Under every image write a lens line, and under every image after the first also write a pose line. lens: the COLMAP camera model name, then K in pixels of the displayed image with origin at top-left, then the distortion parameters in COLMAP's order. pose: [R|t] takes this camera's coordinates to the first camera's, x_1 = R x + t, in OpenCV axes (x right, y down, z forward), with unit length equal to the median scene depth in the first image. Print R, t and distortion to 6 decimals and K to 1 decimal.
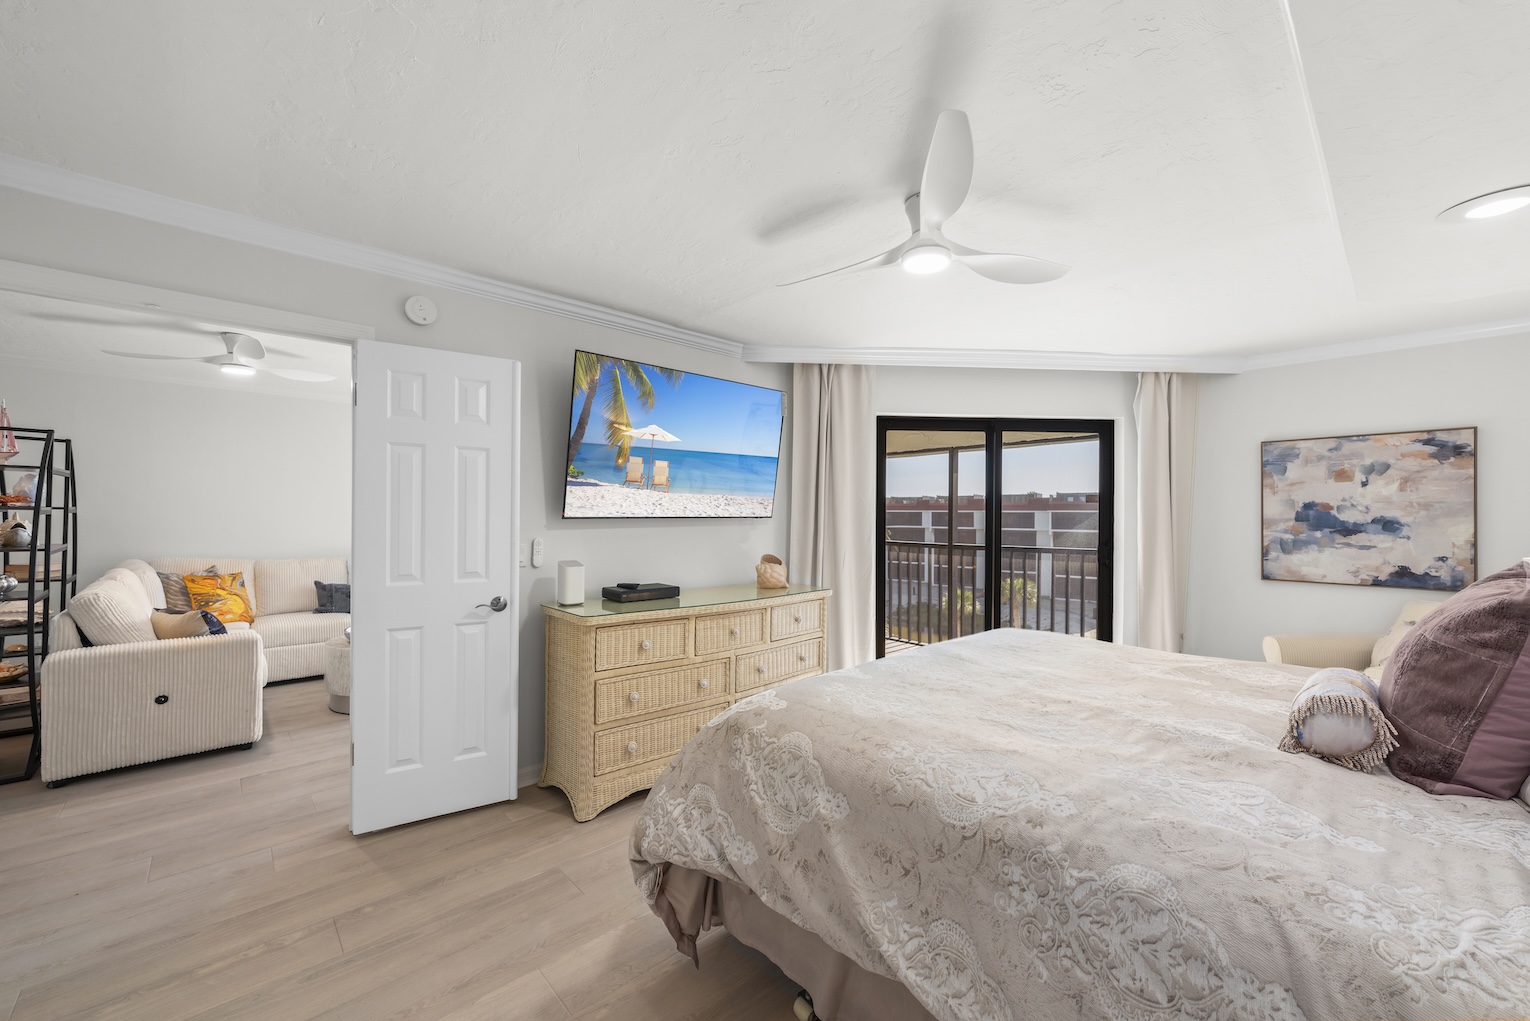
lens RADIAL K [[598.3, 0, 761.5], [0, 598.3, 513.1], [0, 0, 1]] dist [-0.000803, 0.000112]
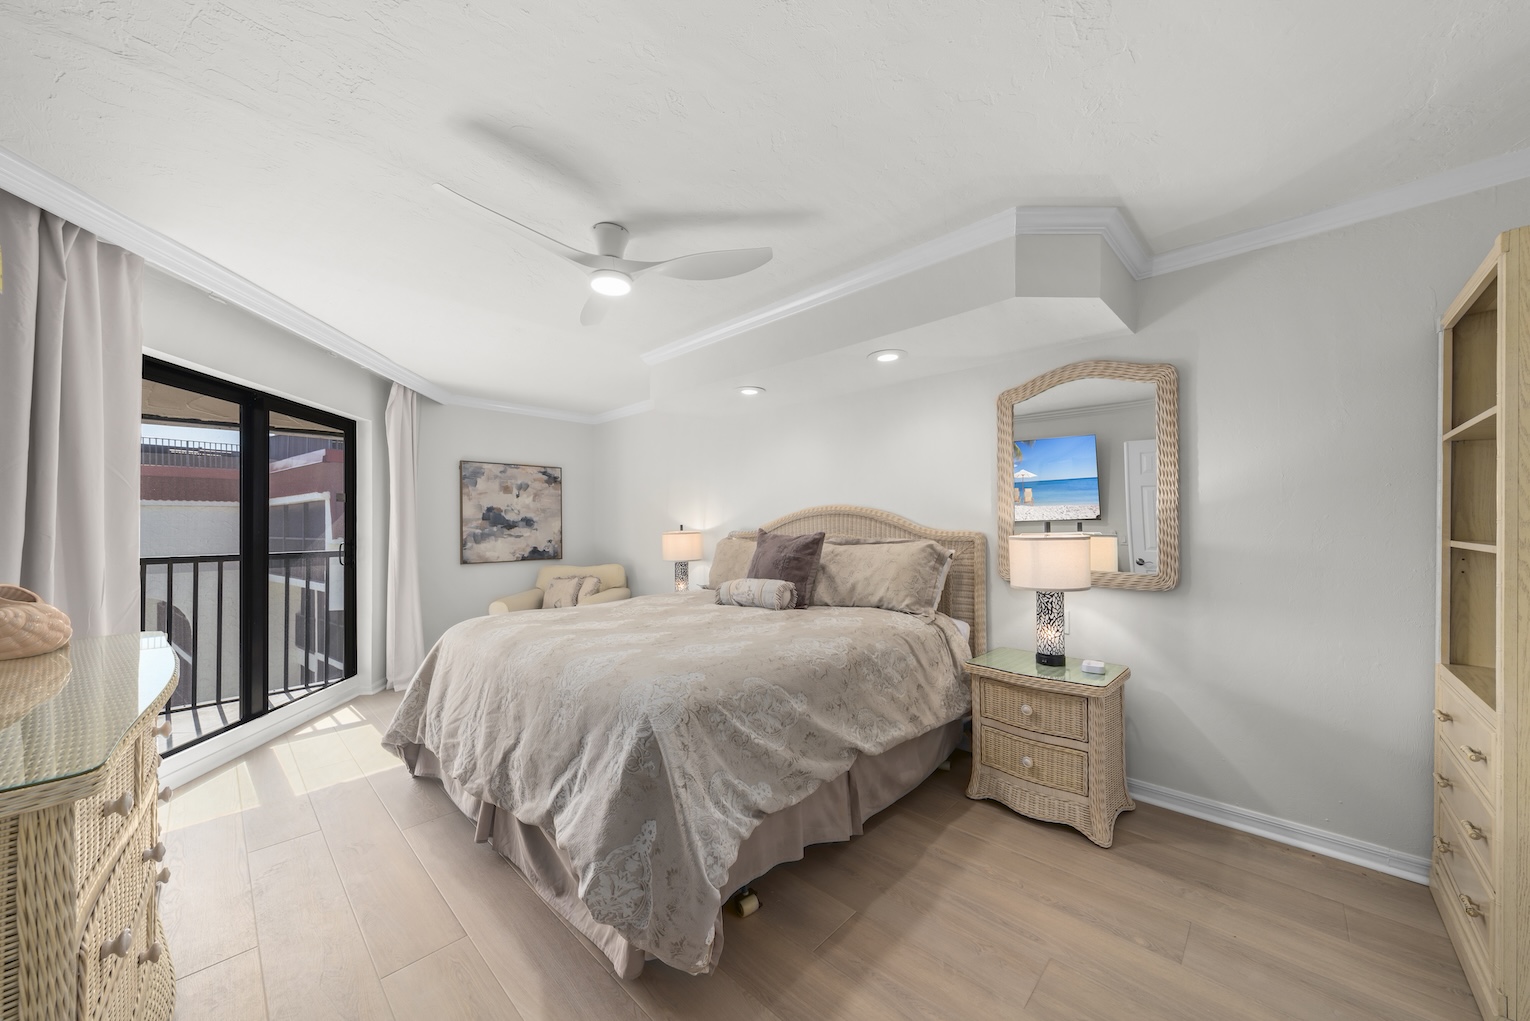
lens RADIAL K [[536.4, 0, 767.4], [0, 536.4, 522.6], [0, 0, 1]] dist [0.000356, 0.000030]
pose [[-0.064530, -0.000056, 0.997916, -0.430720], [0.002193, 0.999998, 0.000198, 0.021787], [-0.997913, 0.002201, -0.064529, 0.433749]]
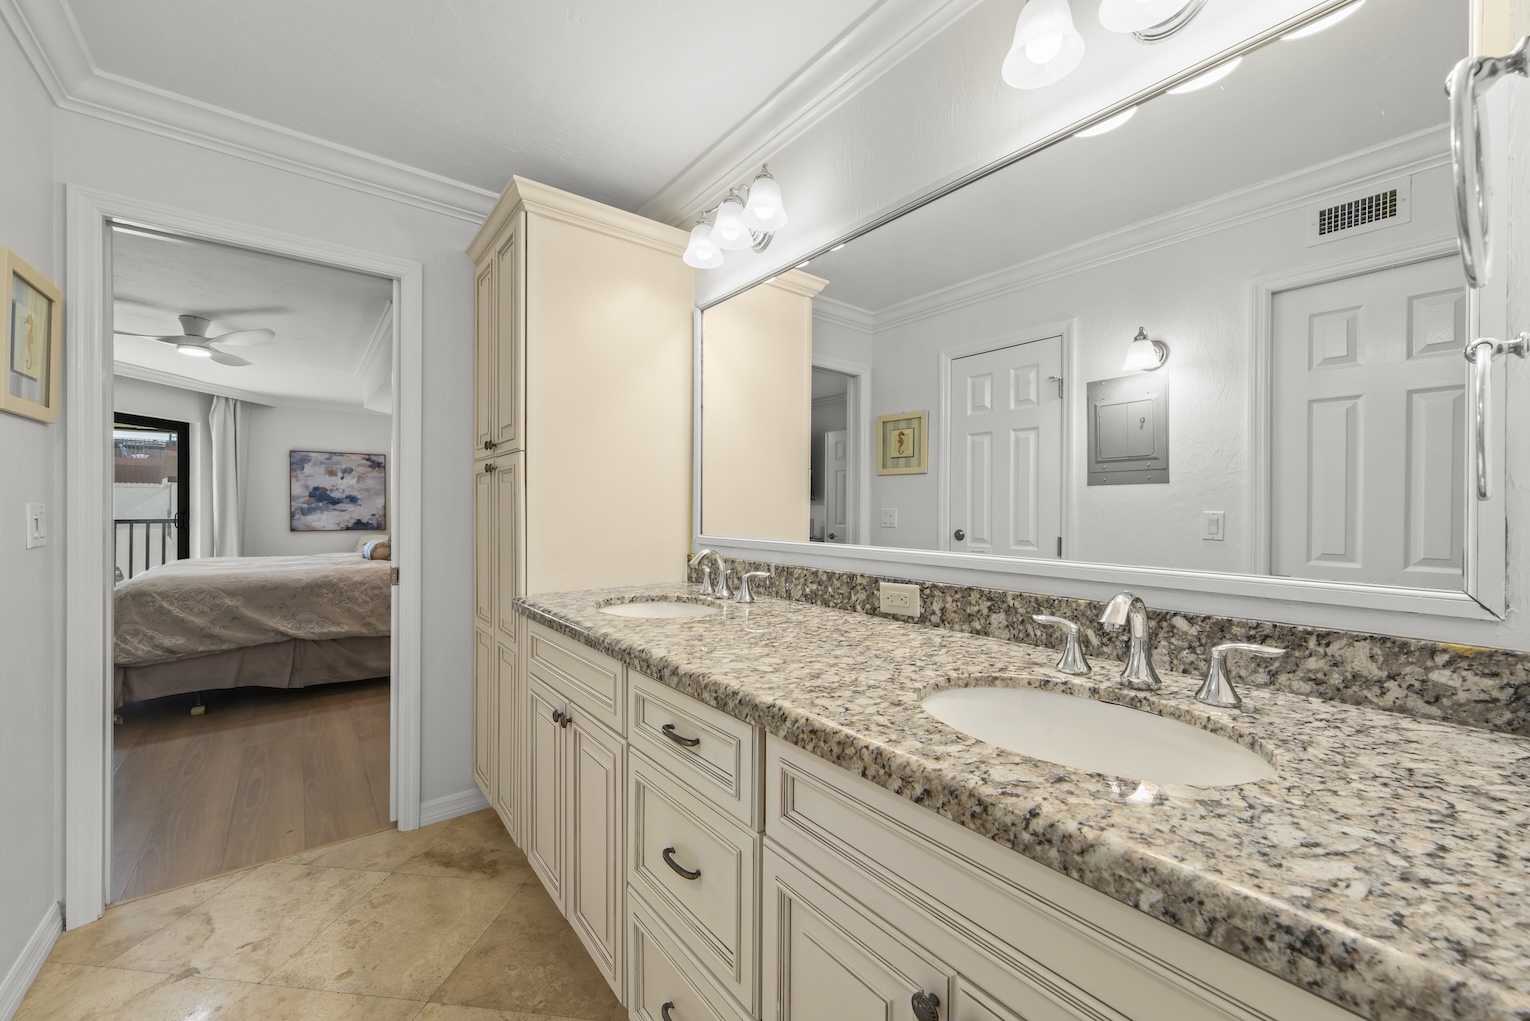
lens RADIAL K [[598.3, 0, 761.5], [0, 598.3, 513.1], [0, 0, 1]] dist [-0.000803, 0.000112]
pose [[0.083862, -0.013778, 0.996382, -0.814567], [-0.007861, 0.999864, 0.014487, 0.025845], [-0.996446, -0.009047, 0.083742, -0.522721]]
